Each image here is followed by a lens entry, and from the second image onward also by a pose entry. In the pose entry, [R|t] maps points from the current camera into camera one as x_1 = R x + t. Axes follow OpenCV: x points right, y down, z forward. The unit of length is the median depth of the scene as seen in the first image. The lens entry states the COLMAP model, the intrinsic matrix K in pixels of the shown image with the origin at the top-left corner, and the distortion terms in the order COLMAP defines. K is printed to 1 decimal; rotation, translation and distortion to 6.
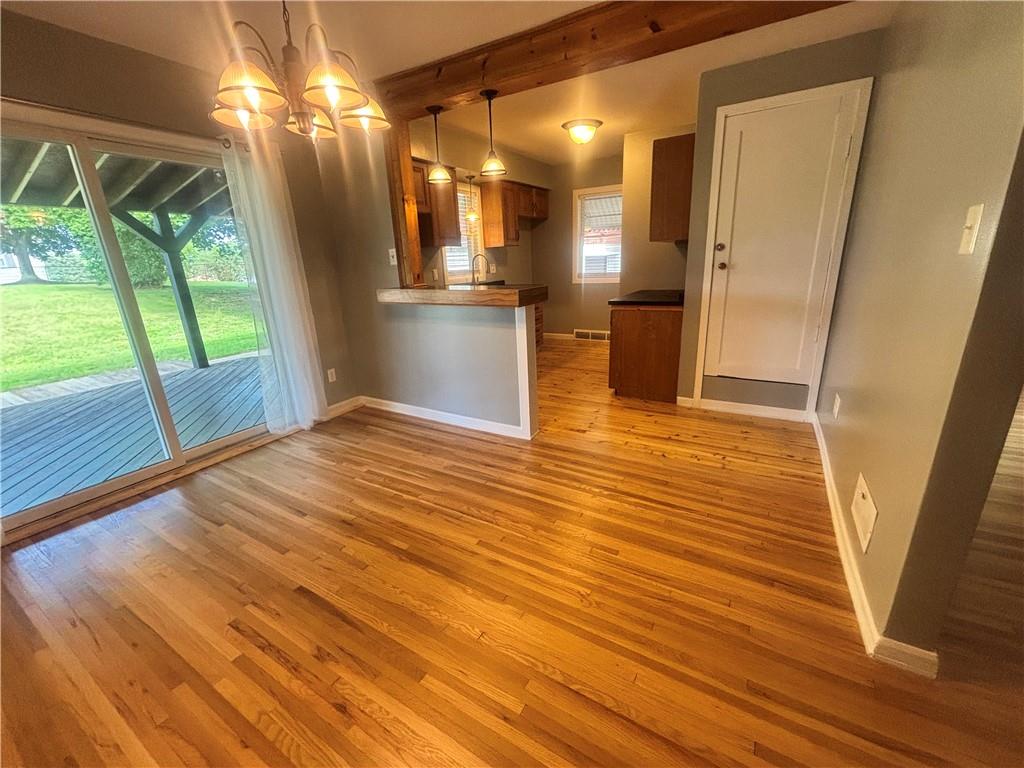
lens RADIAL K [[413.0, 0, 510.5], [0, 413.0, 391.1], [0, 0, 1]] dist [-0.000601, -0.000035]
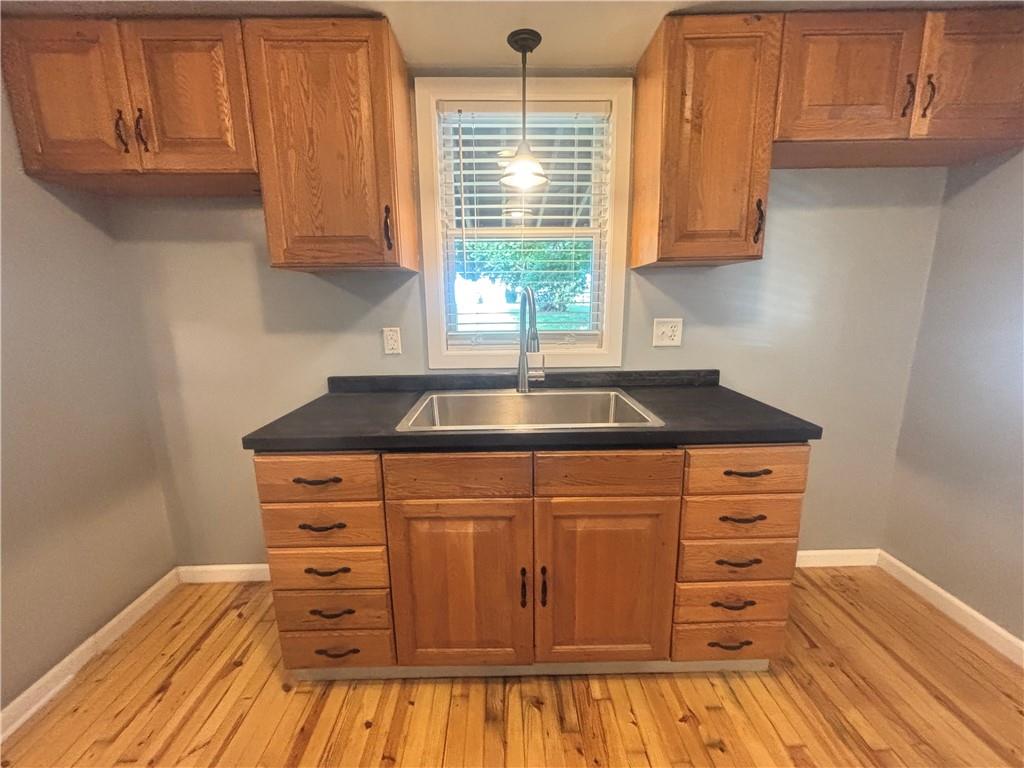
lens RADIAL K [[411.9, 0, 509.4], [0, 411.9, 380.8], [0, 0, 1]] dist [0.000932, 0.000354]
pose [[0.527126, 0.198764, -0.826215, 0.181055], [-0.270907, 0.960838, 0.058312, -0.269812], [0.805449, 0.193089, 0.560329, 0.798609]]
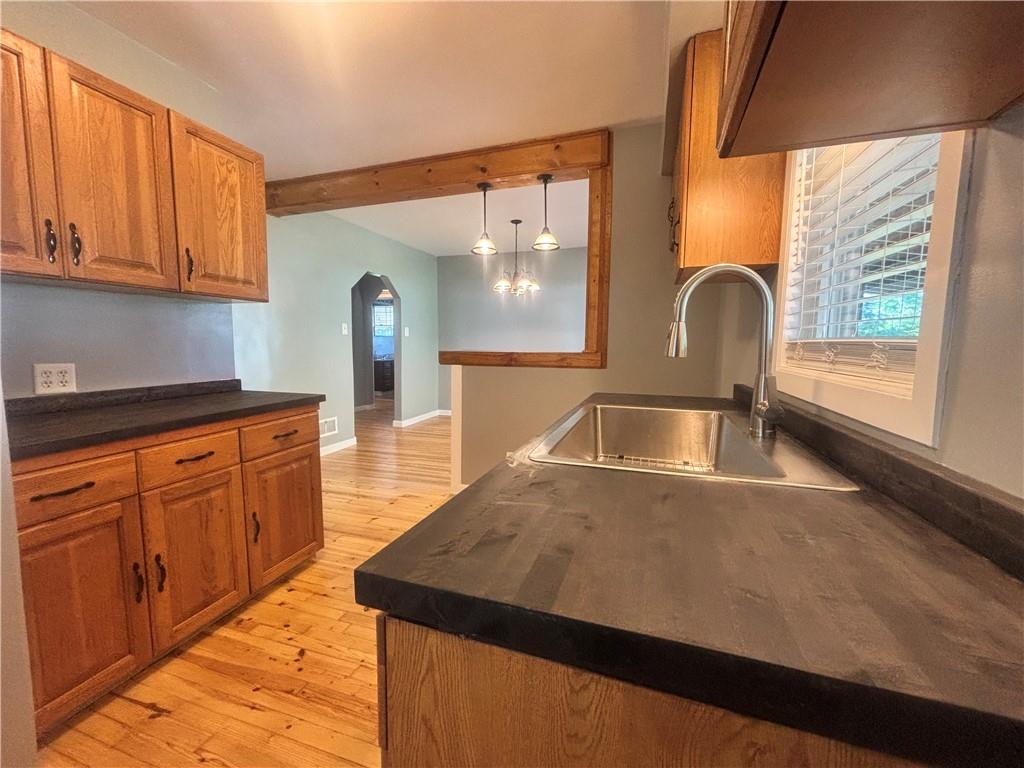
lens RADIAL K [[414.8, 0, 512.0], [0, 414.8, 384.0], [0, 0, 1]] dist [0.001335, 0.000423]
pose [[-0.976452, 0.057176, -0.208022, 0.072931], [-0.030797, 0.917424, 0.396717, -0.346087], [0.213527, 0.393782, -0.894059, 1.147092]]
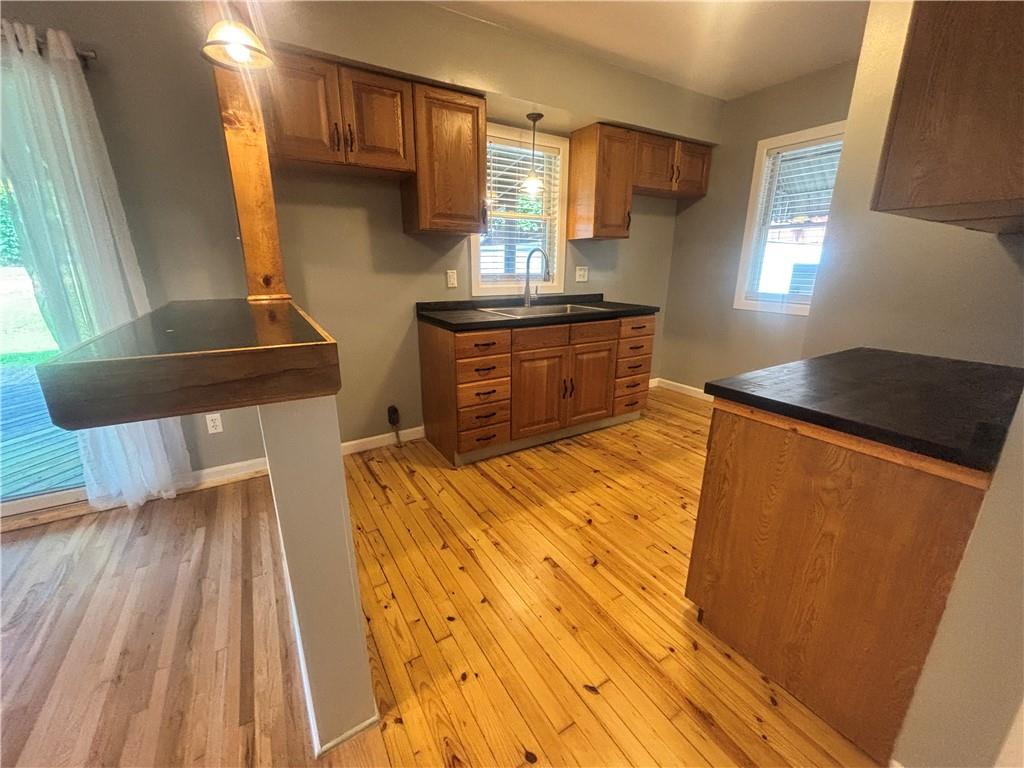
lens RADIAL K [[414.8, 0, 512.0], [0, 414.8, 384.0], [0, 0, 1]] dist [0.001335, 0.000423]
pose [[0.885435, 0.174656, -0.430696, 0.177448], [-0.182828, 0.982882, 0.022716, -0.142124], [0.427291, 0.058630, 0.902211, 0.440474]]
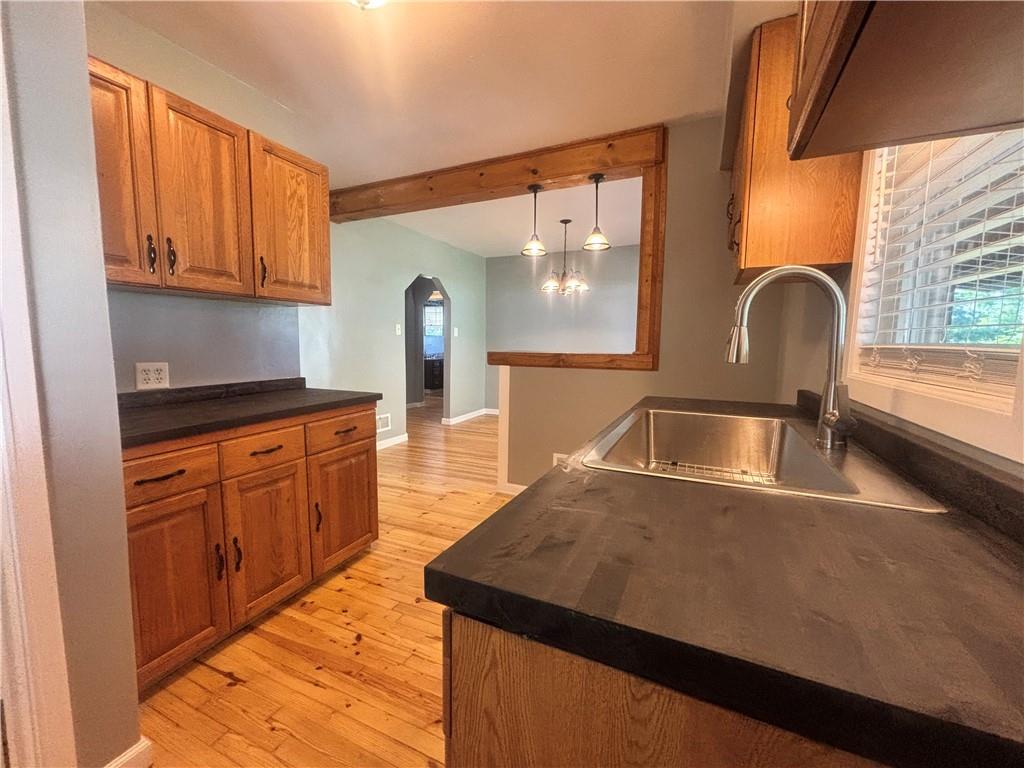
lens RADIAL K [[414.8, 0, 512.0], [0, 414.8, 384.0], [0, 0, 1]] dist [0.001335, 0.000423]
pose [[-0.994006, 0.043865, -0.100135, 0.076710], [0.000182, 0.916631, 0.399734, -0.349185], [0.109321, 0.397320, -0.911145, 1.148206]]
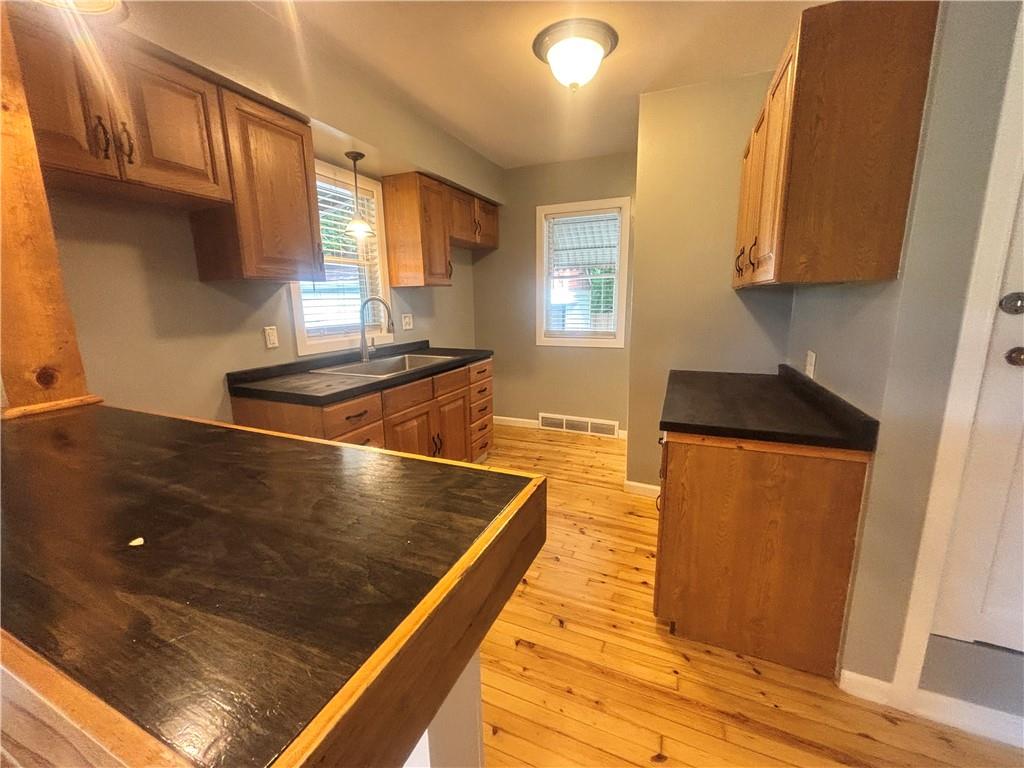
lens RADIAL K [[414.8, 0, 512.0], [0, 414.8, 384.0], [0, 0, 1]] dist [0.001335, 0.000423]
pose [[0.990918, 0.003046, 0.134433, 0.028622], [0.012248, 0.993543, -0.112797, -0.153529], [-0.133909, 0.113420, 0.984482, 0.446485]]
